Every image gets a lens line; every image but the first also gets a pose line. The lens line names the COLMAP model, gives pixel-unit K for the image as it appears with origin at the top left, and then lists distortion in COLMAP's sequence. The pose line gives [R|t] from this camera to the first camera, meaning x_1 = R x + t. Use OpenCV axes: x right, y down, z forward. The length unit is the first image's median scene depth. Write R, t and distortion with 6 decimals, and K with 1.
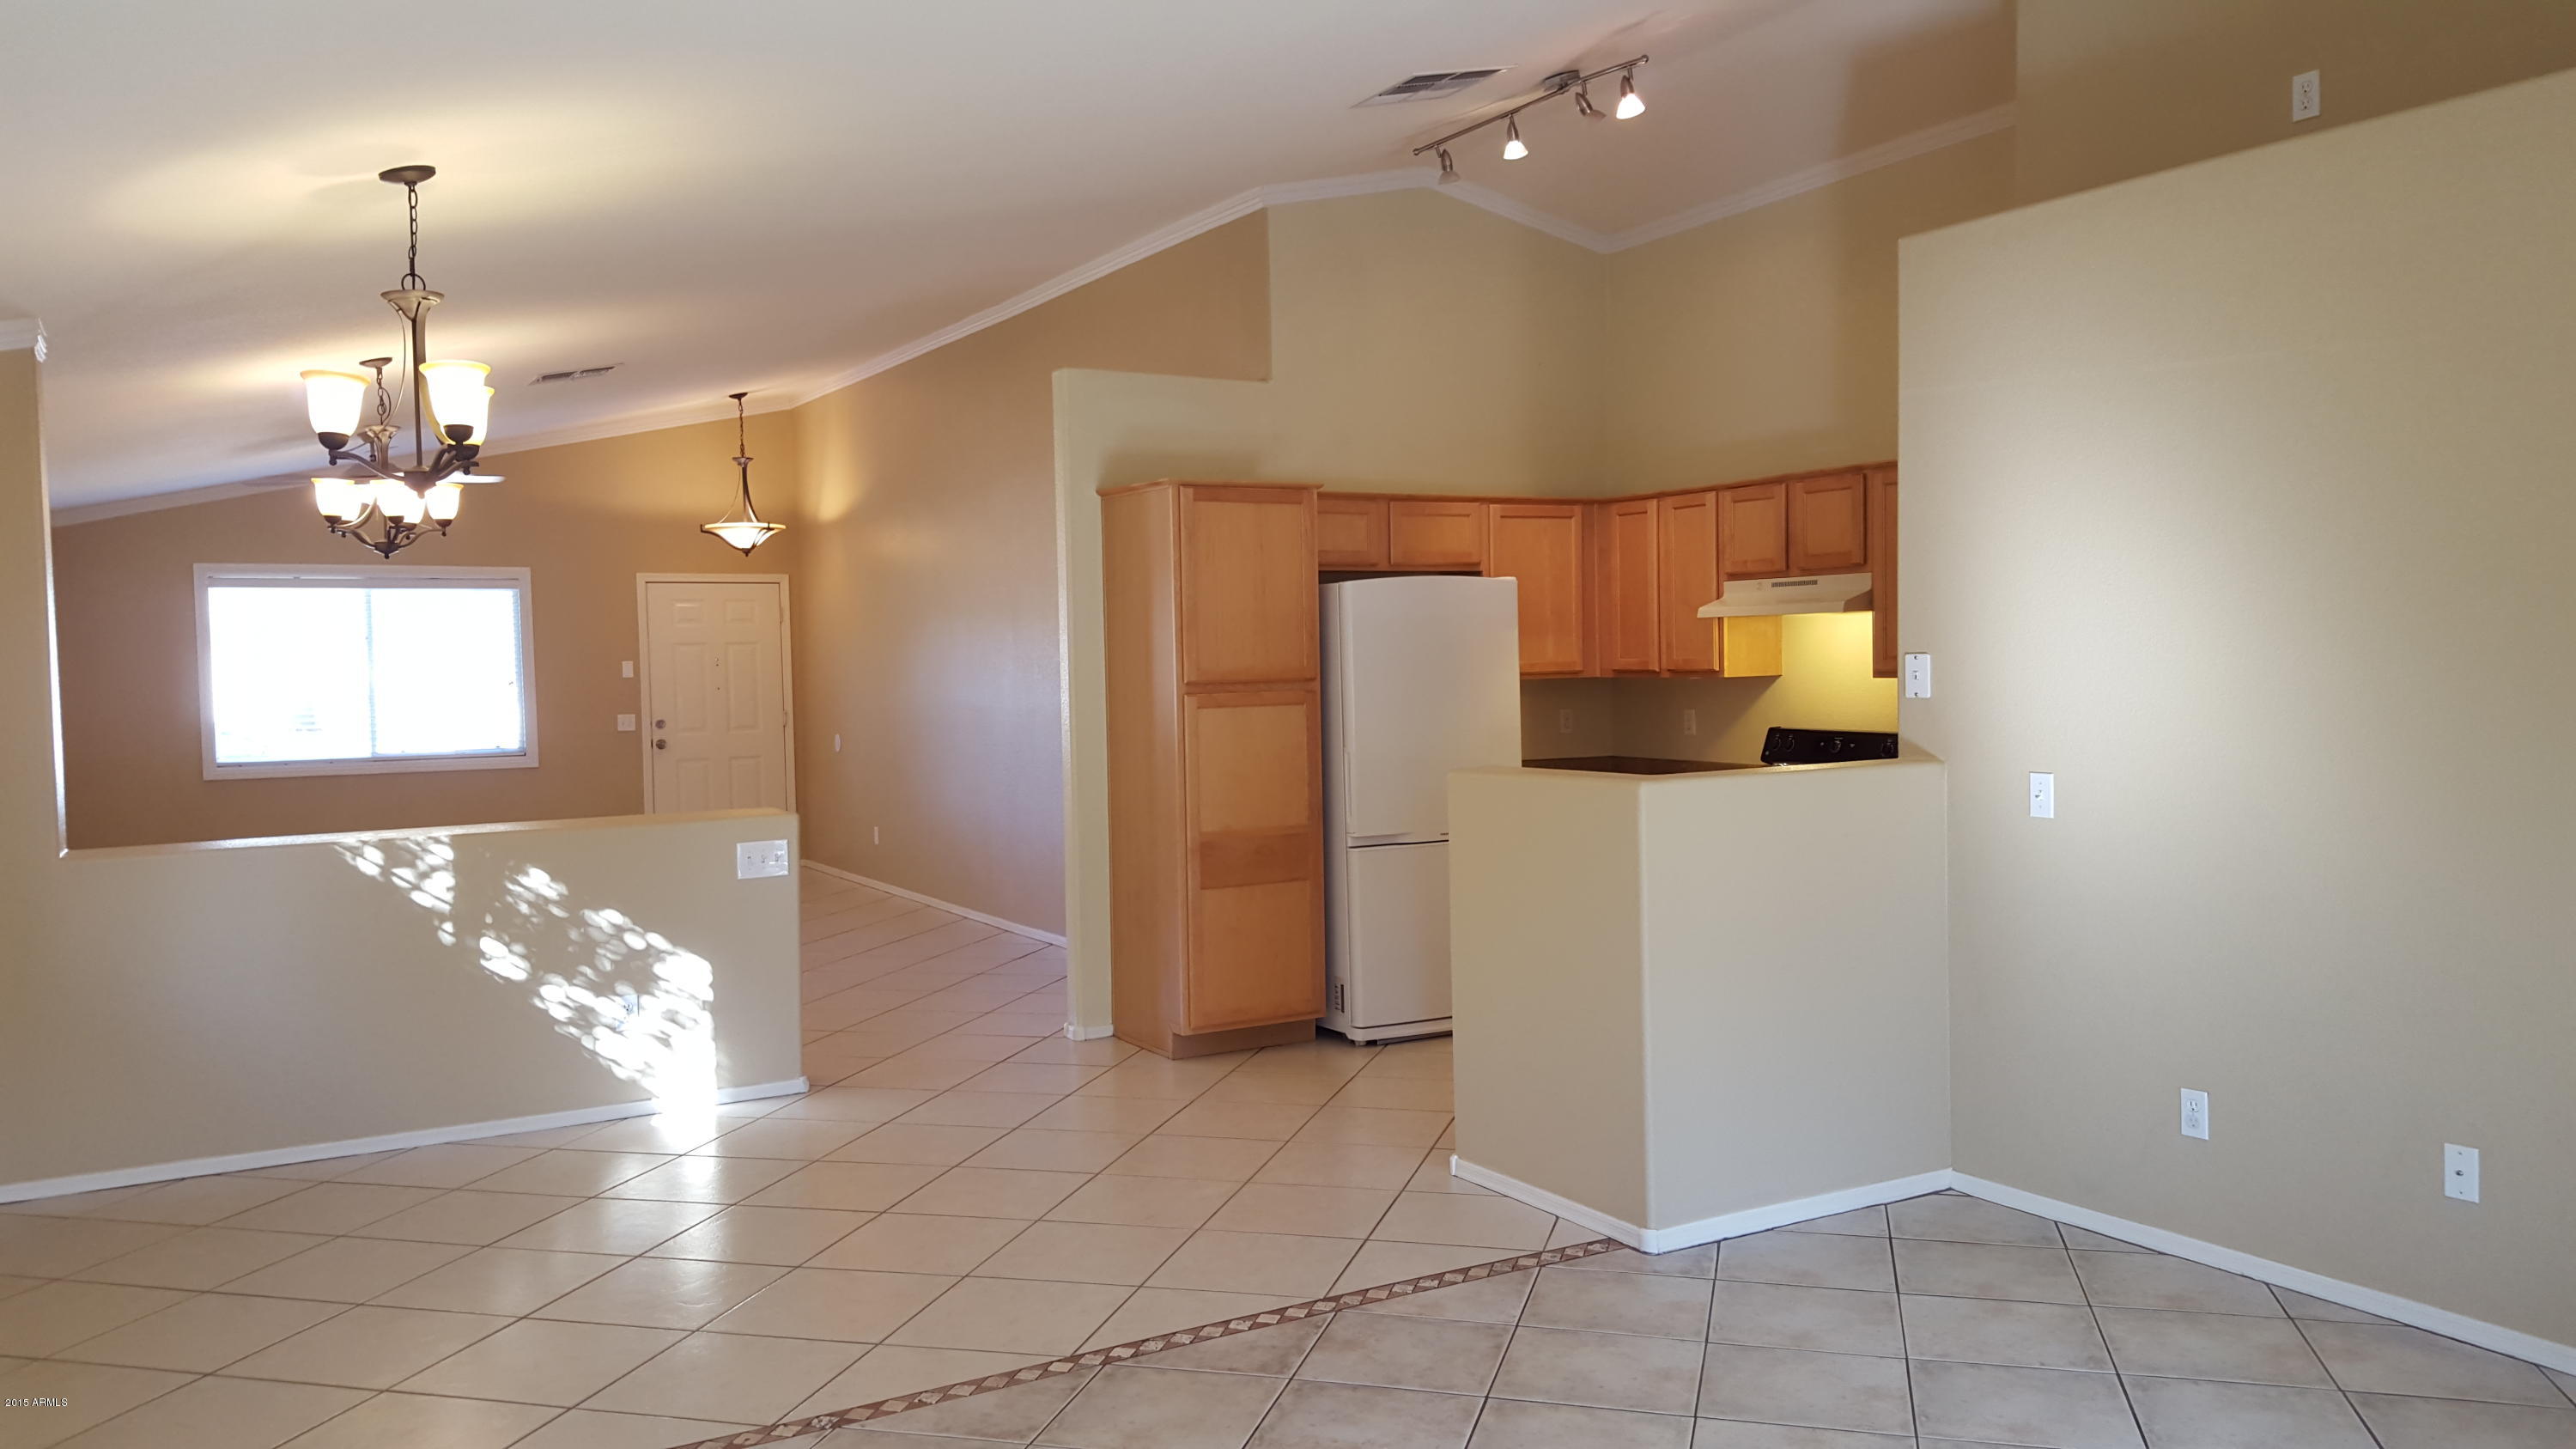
lens RADIAL K [[1912.5, 0, 1289.3], [0, 1912.5, 723.7], [0, 0, 1]] dist [0.103650, -0.107706]
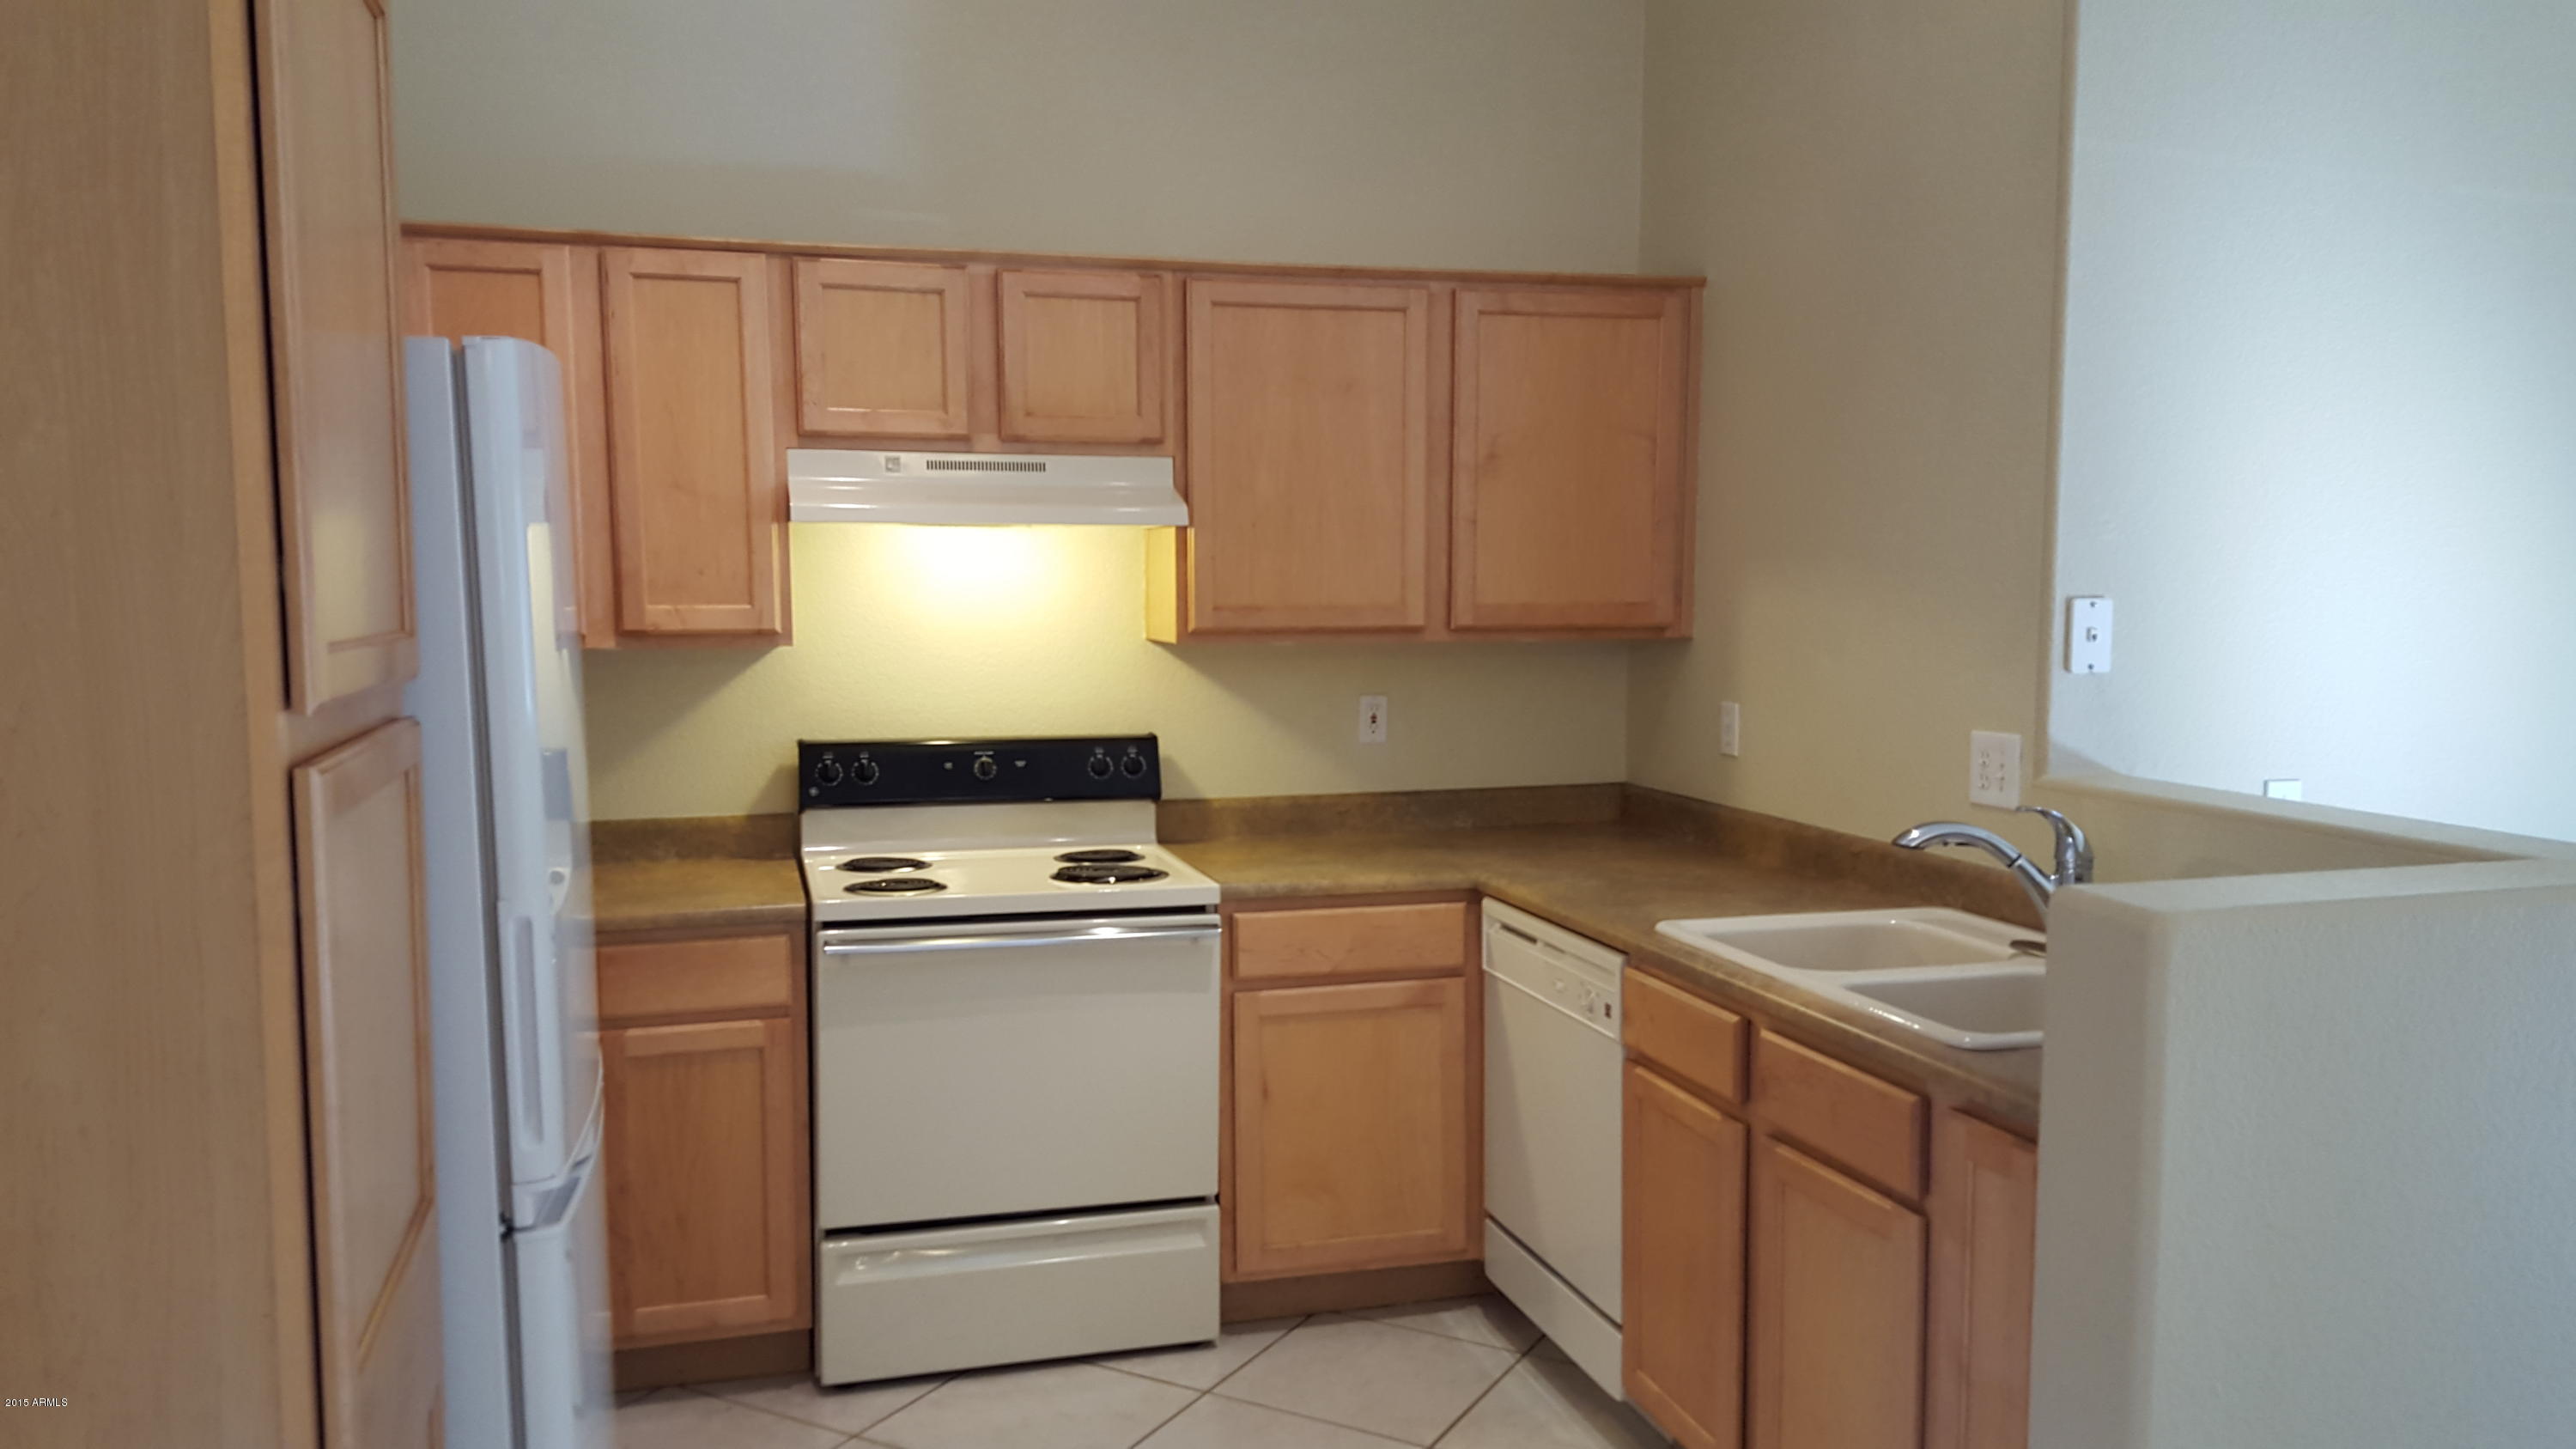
lens RADIAL K [[1912.5, 0, 1293.2], [0, 1912.5, 752.5], [0, 0, 1]] dist [0.103650, -0.107706]
pose [[0.239878, -0.070090, 0.968269, -0.230847], [0.032692, 0.997408, 0.064101, -0.025579], [-0.970252, 0.016278, 0.241548, 0.792234]]
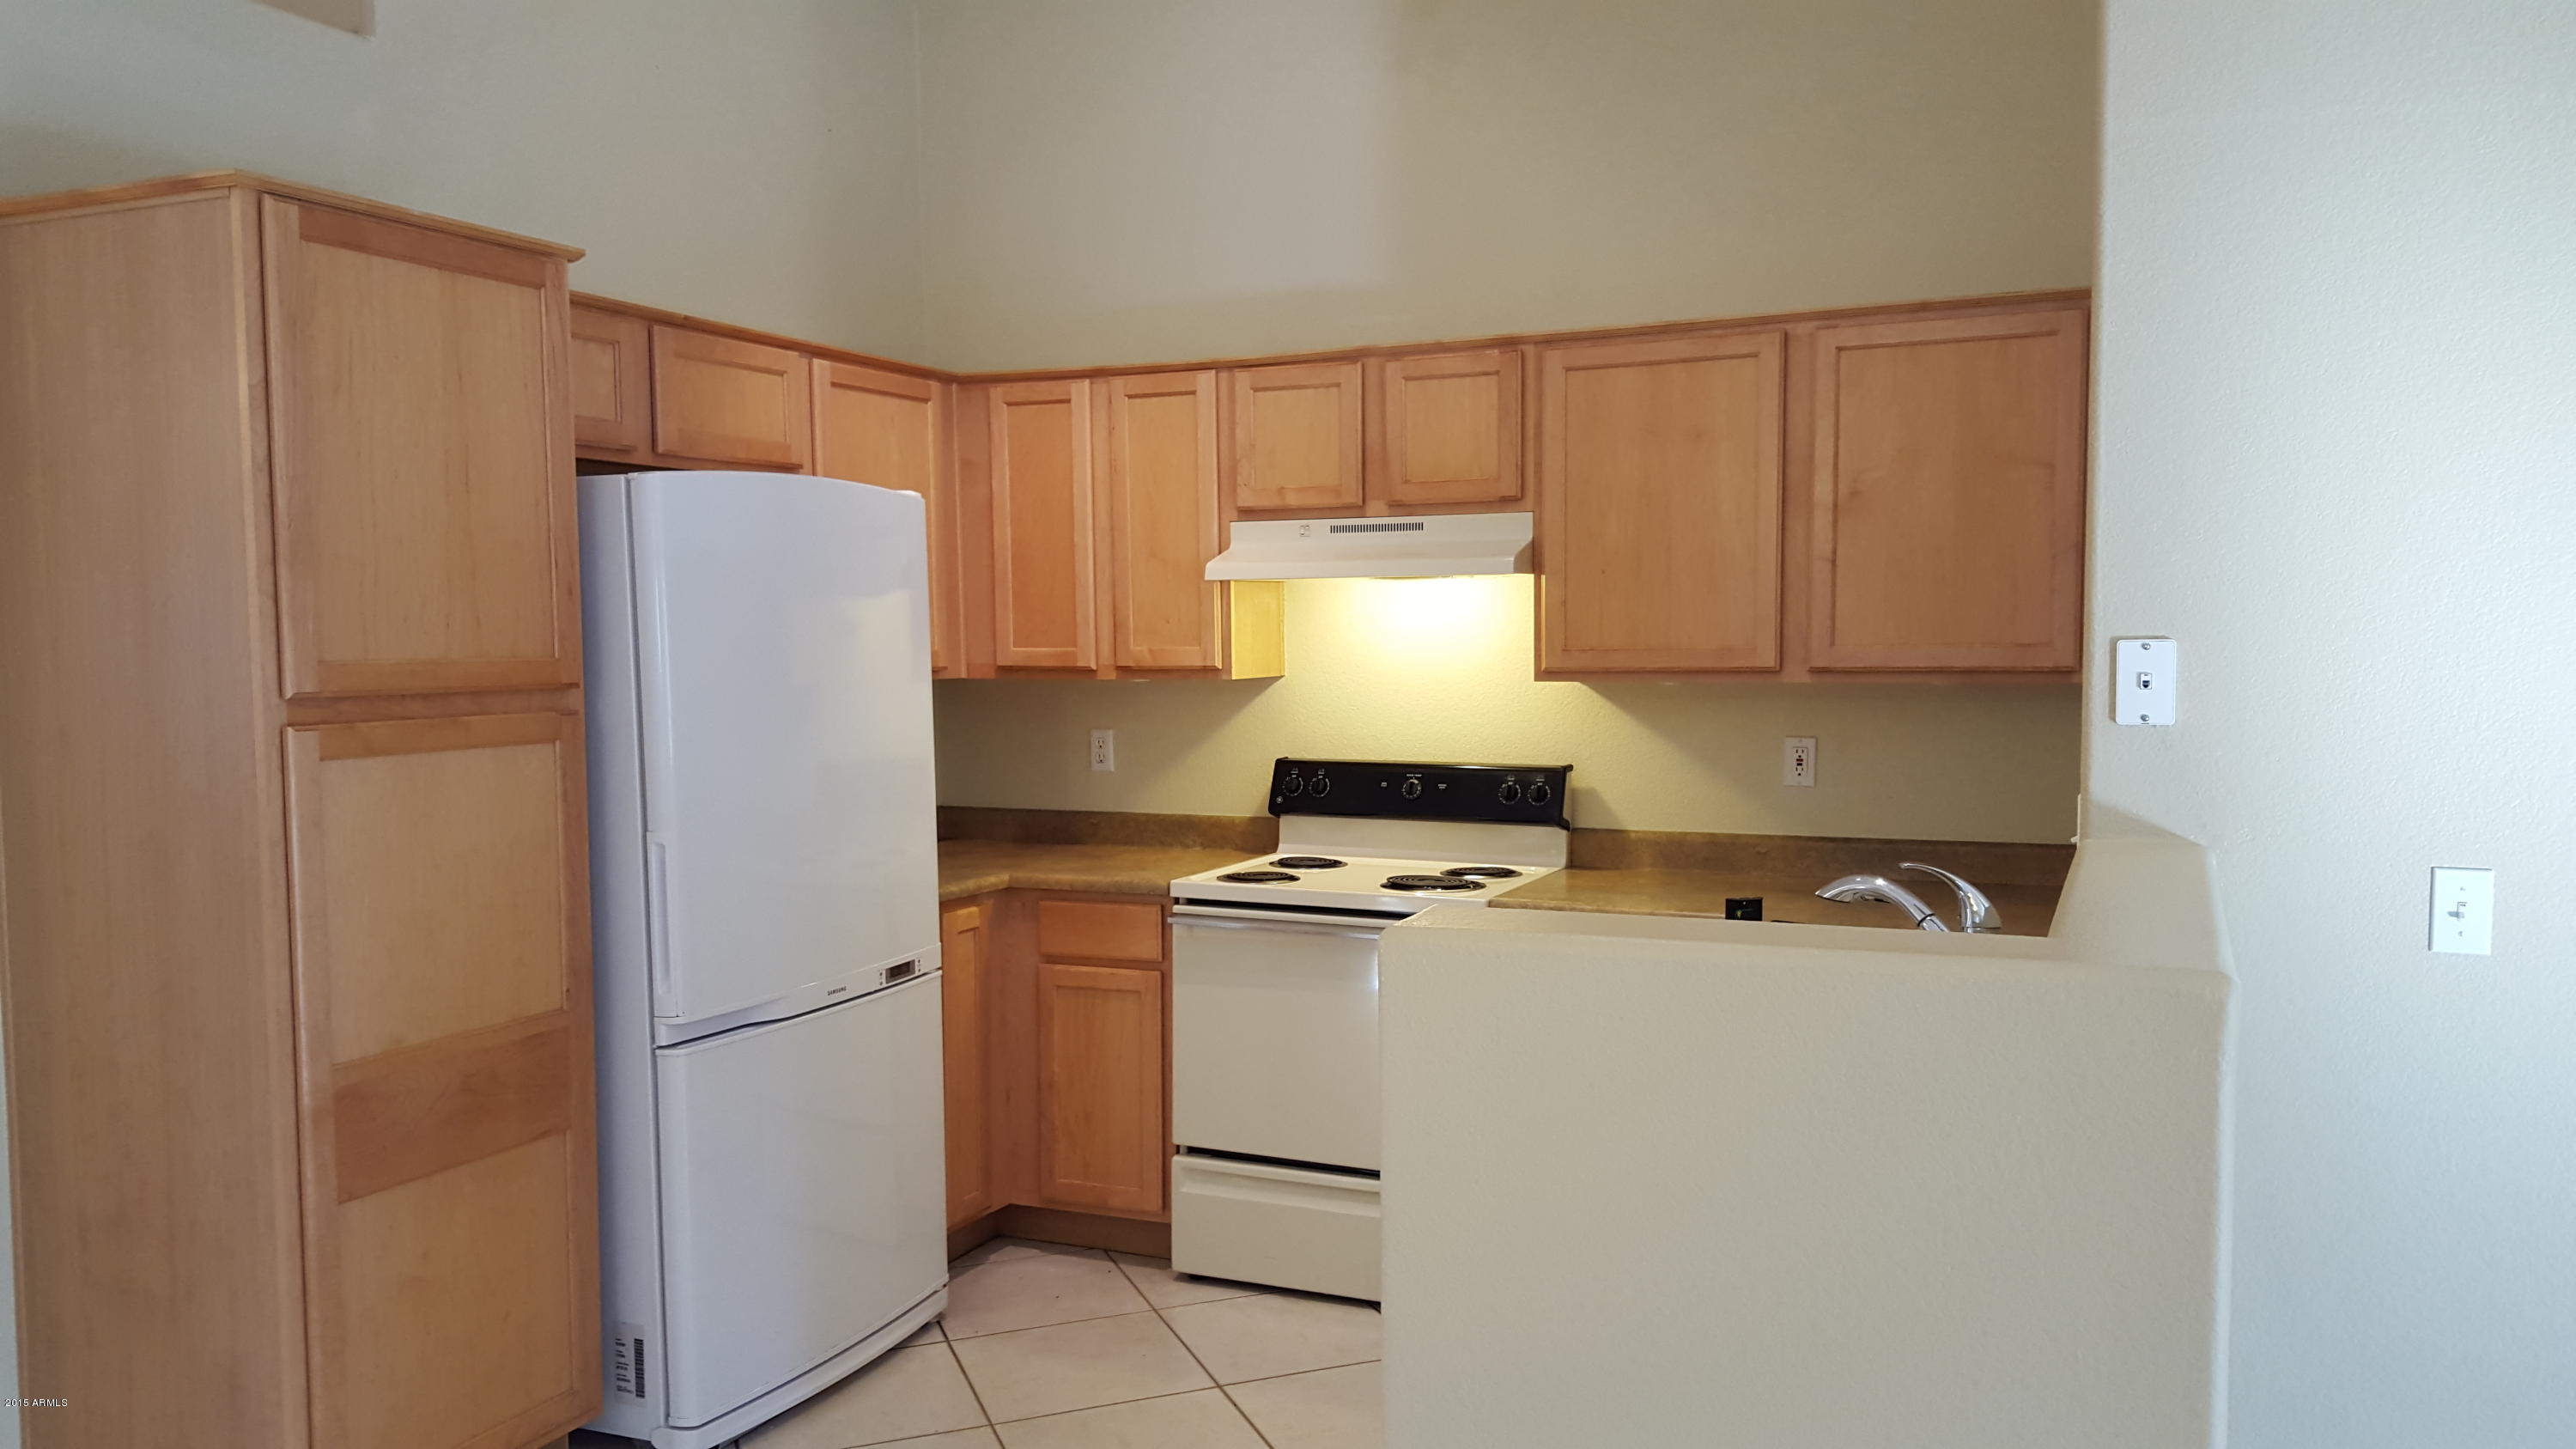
lens RADIAL K [[1912.5, 0, 1323.5], [0, 1912.5, 751.5], [0, 0, 1]] dist [0.103650, -0.107706]
pose [[0.803408, -0.024484, 0.594926, -0.116534], [0.013977, 0.999654, 0.022265, -0.015209], [-0.595266, -0.009572, 0.803472, 0.517463]]
